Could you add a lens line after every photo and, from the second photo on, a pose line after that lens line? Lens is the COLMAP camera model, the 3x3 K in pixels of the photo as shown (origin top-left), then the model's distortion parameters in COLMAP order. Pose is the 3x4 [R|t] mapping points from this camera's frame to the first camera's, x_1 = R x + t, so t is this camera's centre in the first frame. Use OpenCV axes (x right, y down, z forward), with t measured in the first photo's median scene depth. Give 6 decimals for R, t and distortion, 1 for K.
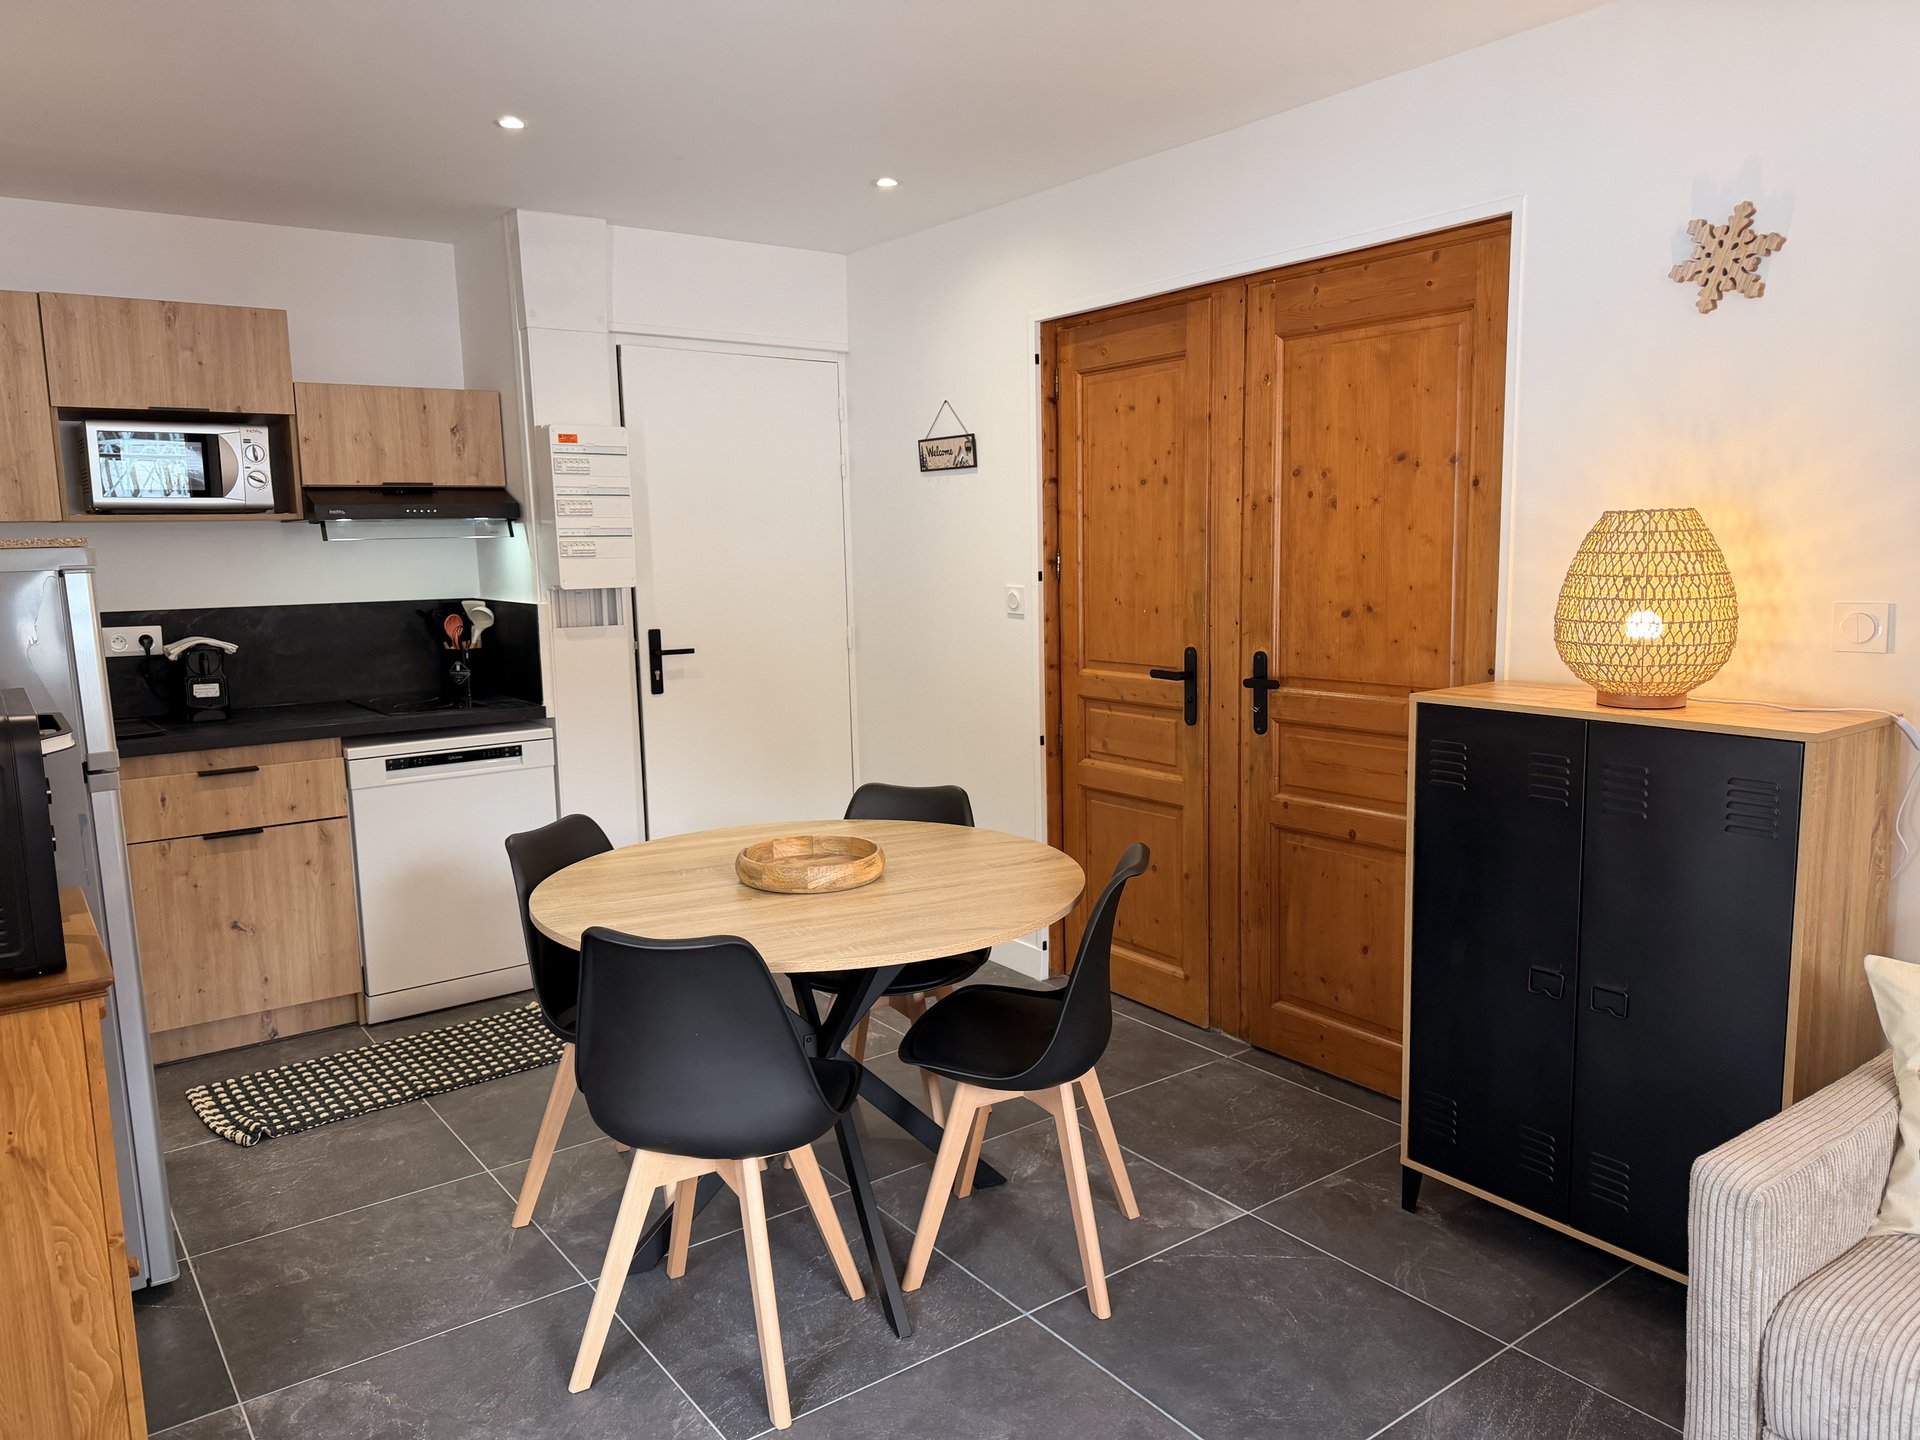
lens RADIAL K [[1356.1, 0, 1000.0], [0, 1356.1, 721.0], [0, 0, 1]] dist [0.002998, -0.022944]
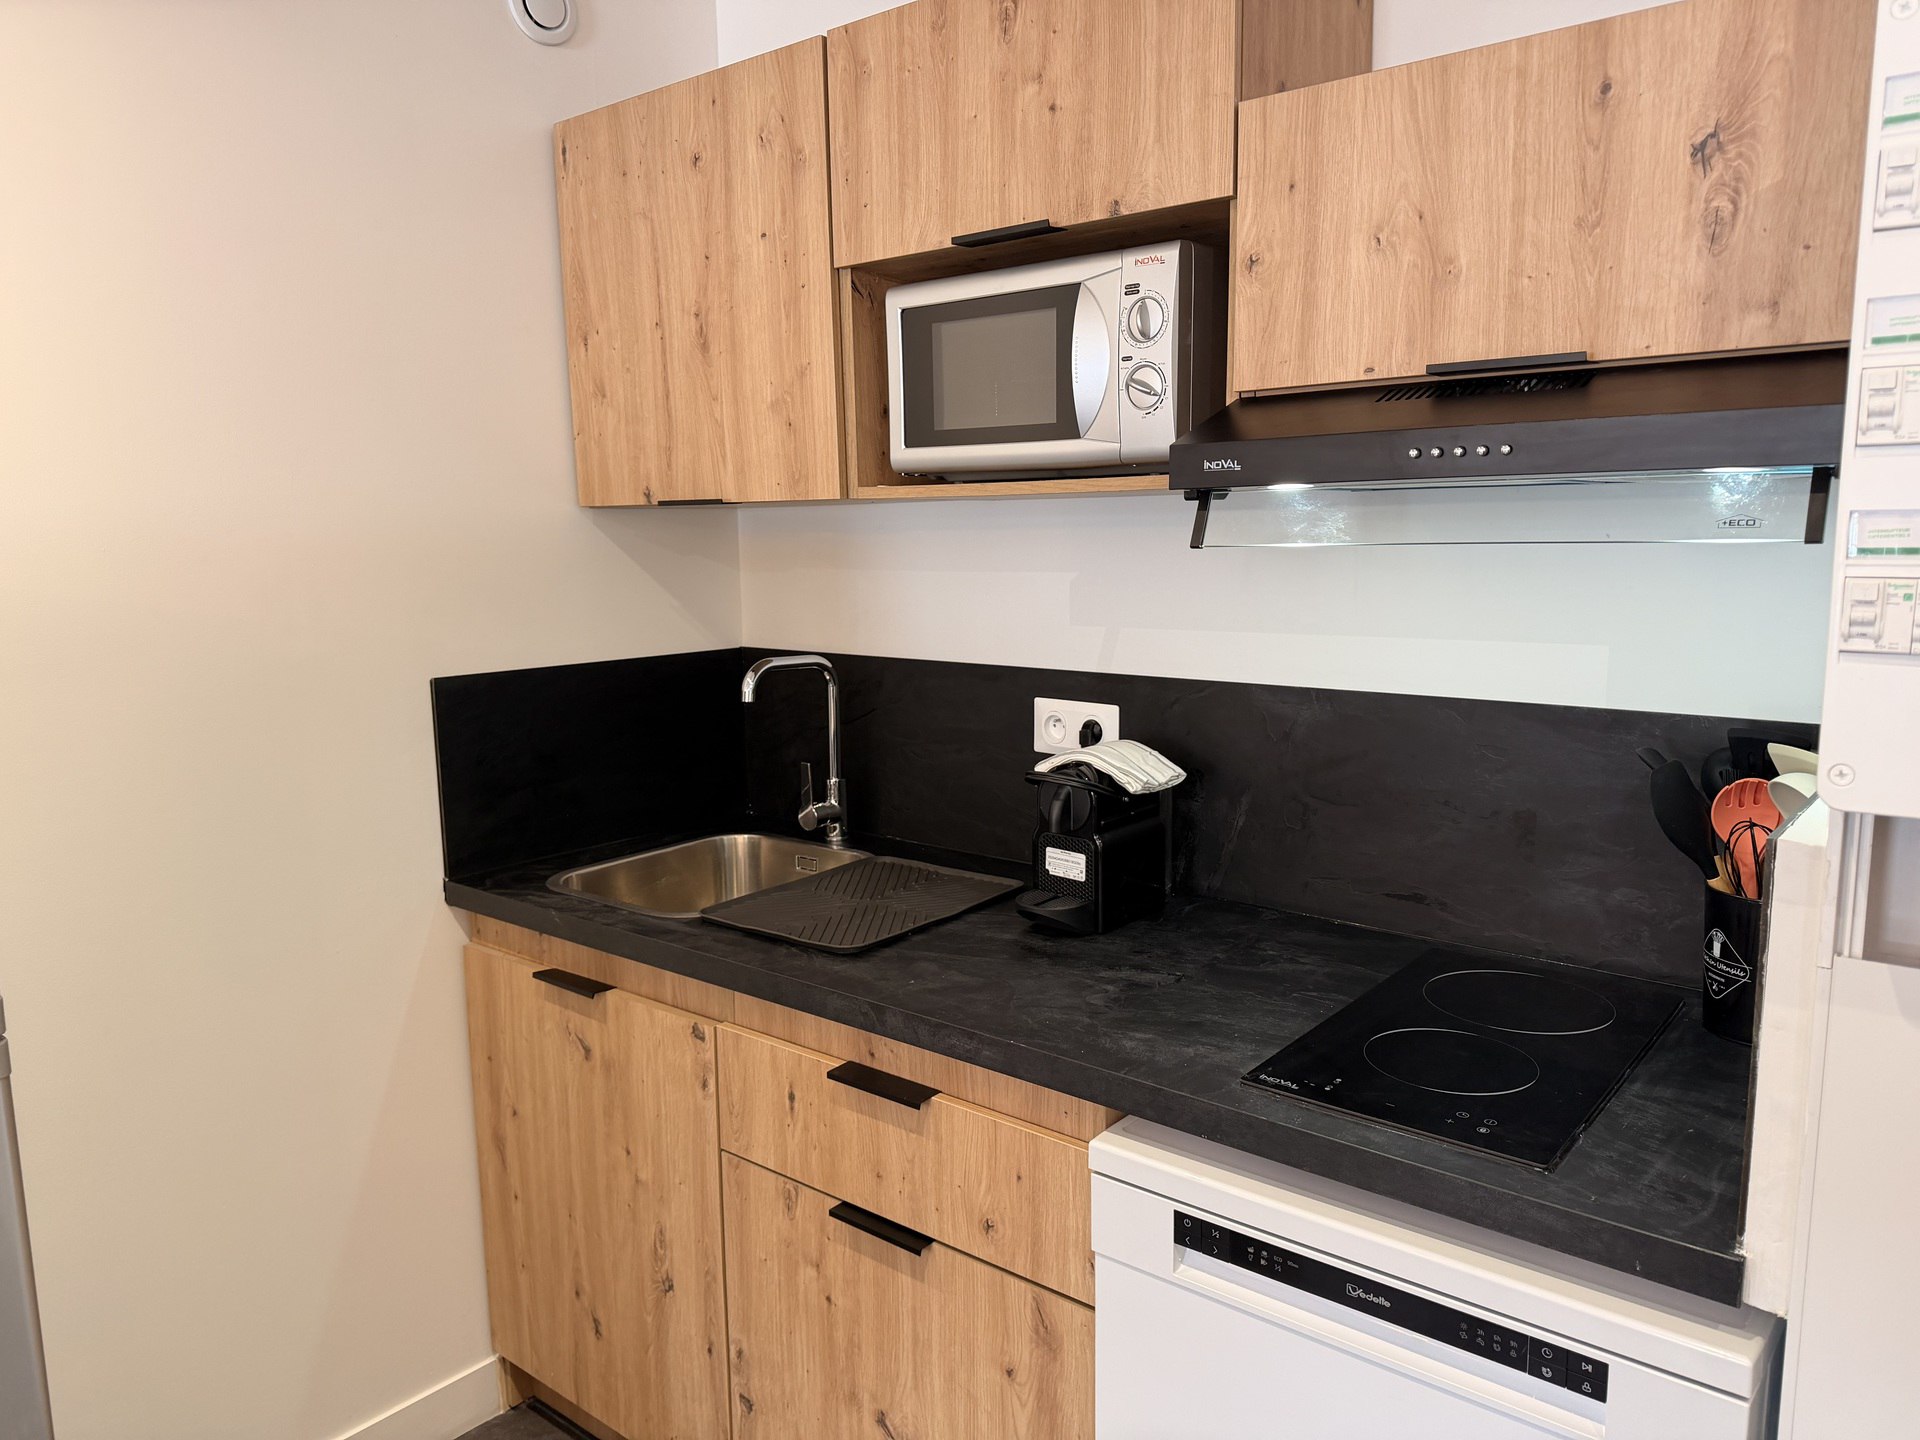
lens RADIAL K [[1349.4, 0, 956.3], [0, 1349.4, 731.1], [0, 0, 1]] dist [0.103543, -0.152069]
pose [[0.221838, 0.160233, -0.961828, -0.160142], [-0.121006, 0.983305, 0.135902, -0.126297], [0.967546, 0.086238, 0.237523, 0.857604]]
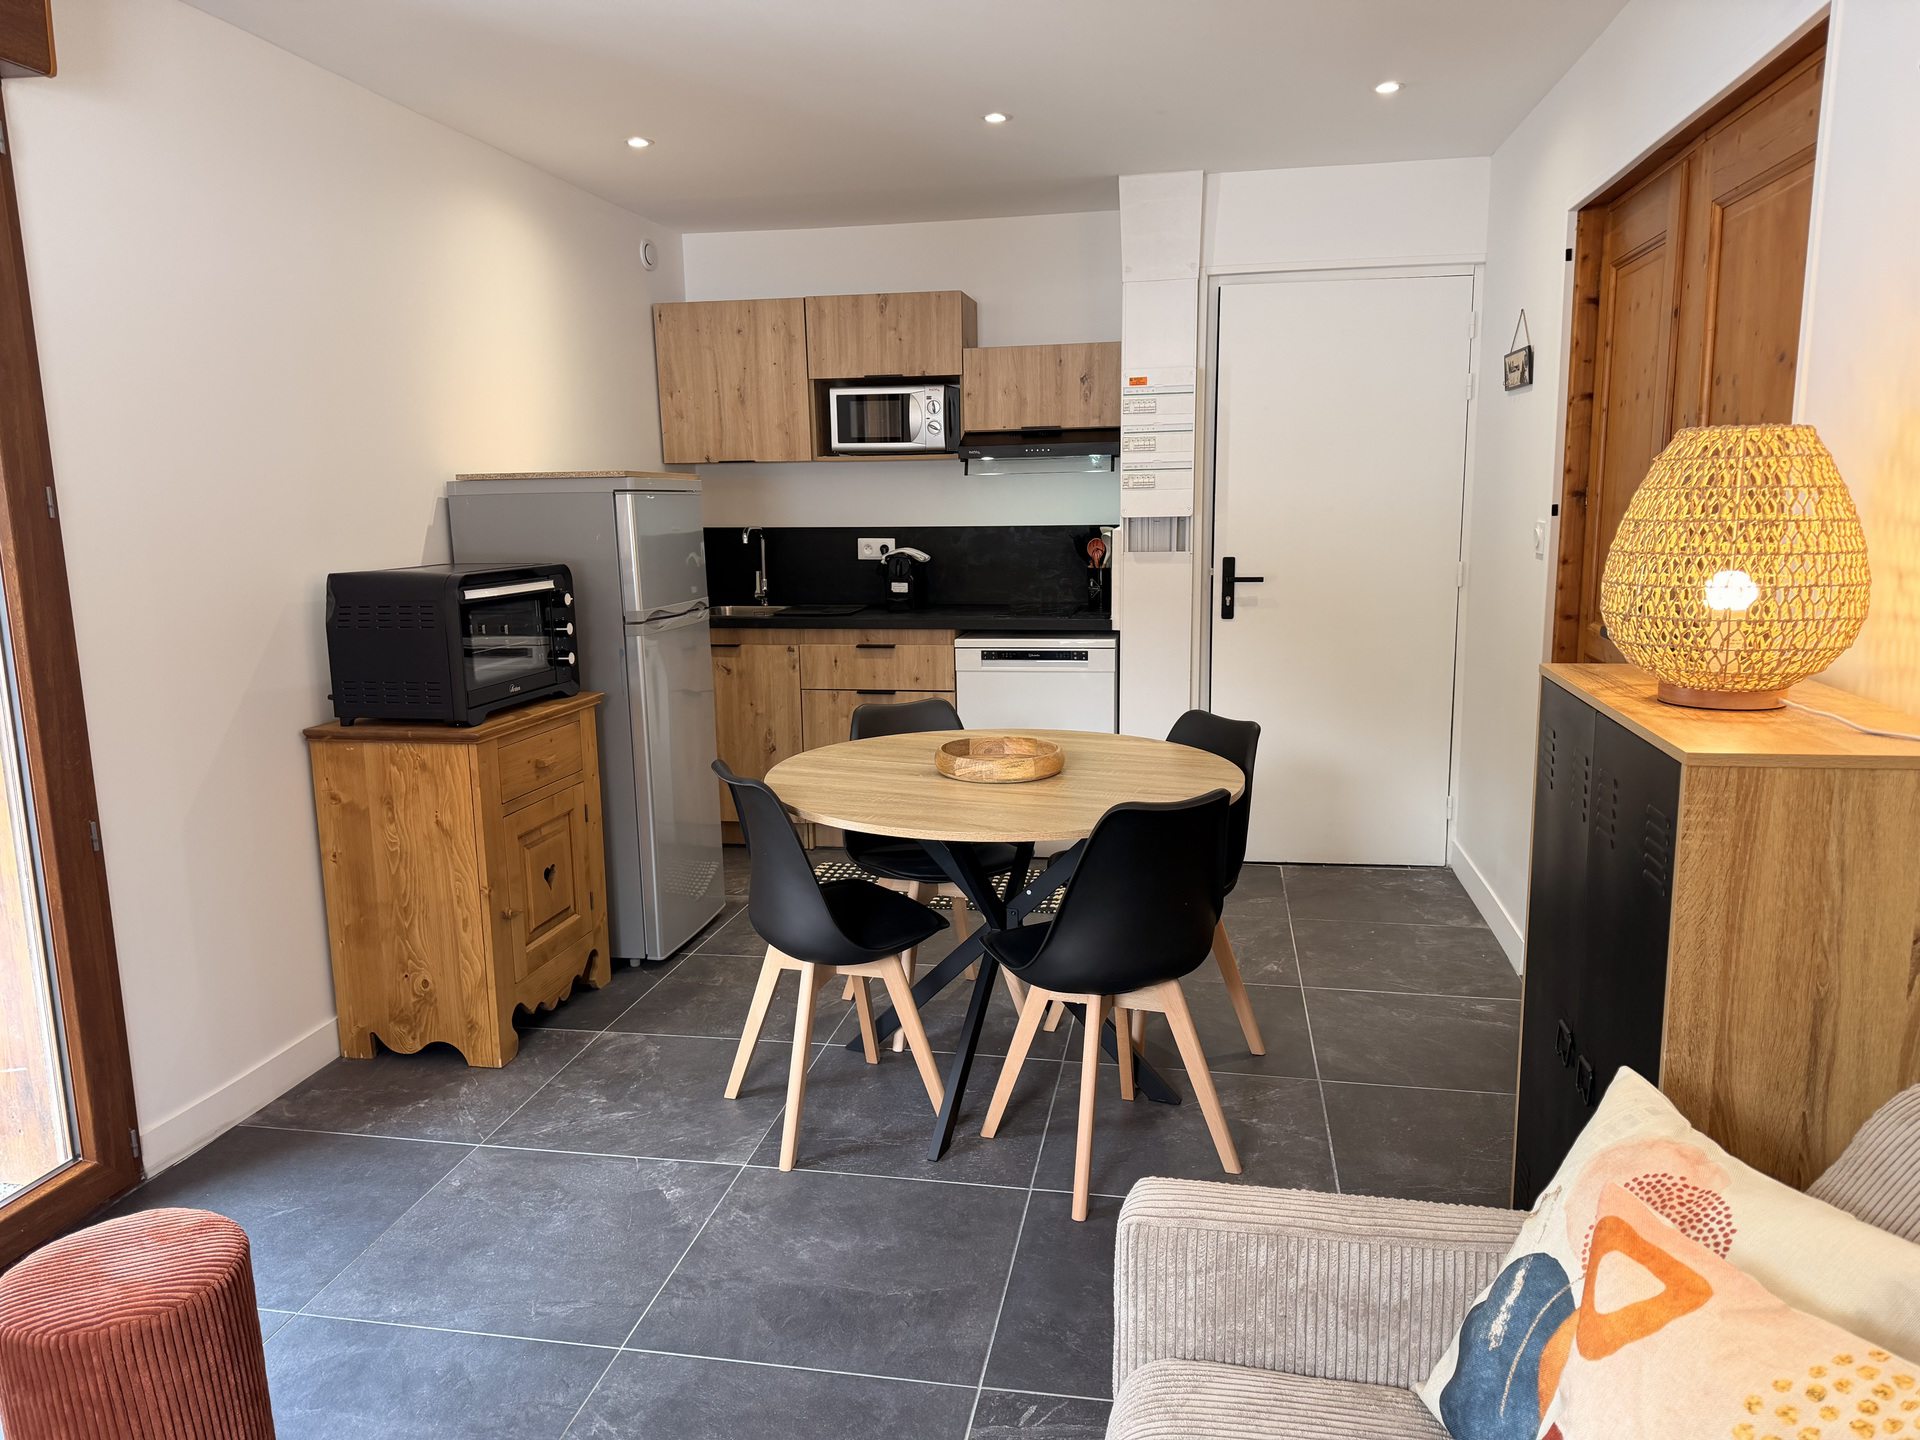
lens RADIAL K [[1349.4, 0, 956.3], [0, 1349.4, 731.1], [0, 0, 1]] dist [0.103543, -0.152069]
pose [[0.662814, 0.136542, -0.736229, 0.467432], [-0.095946, 0.990615, 0.097343, -0.017404], [0.742612, 0.006118, 0.669694, 0.140849]]
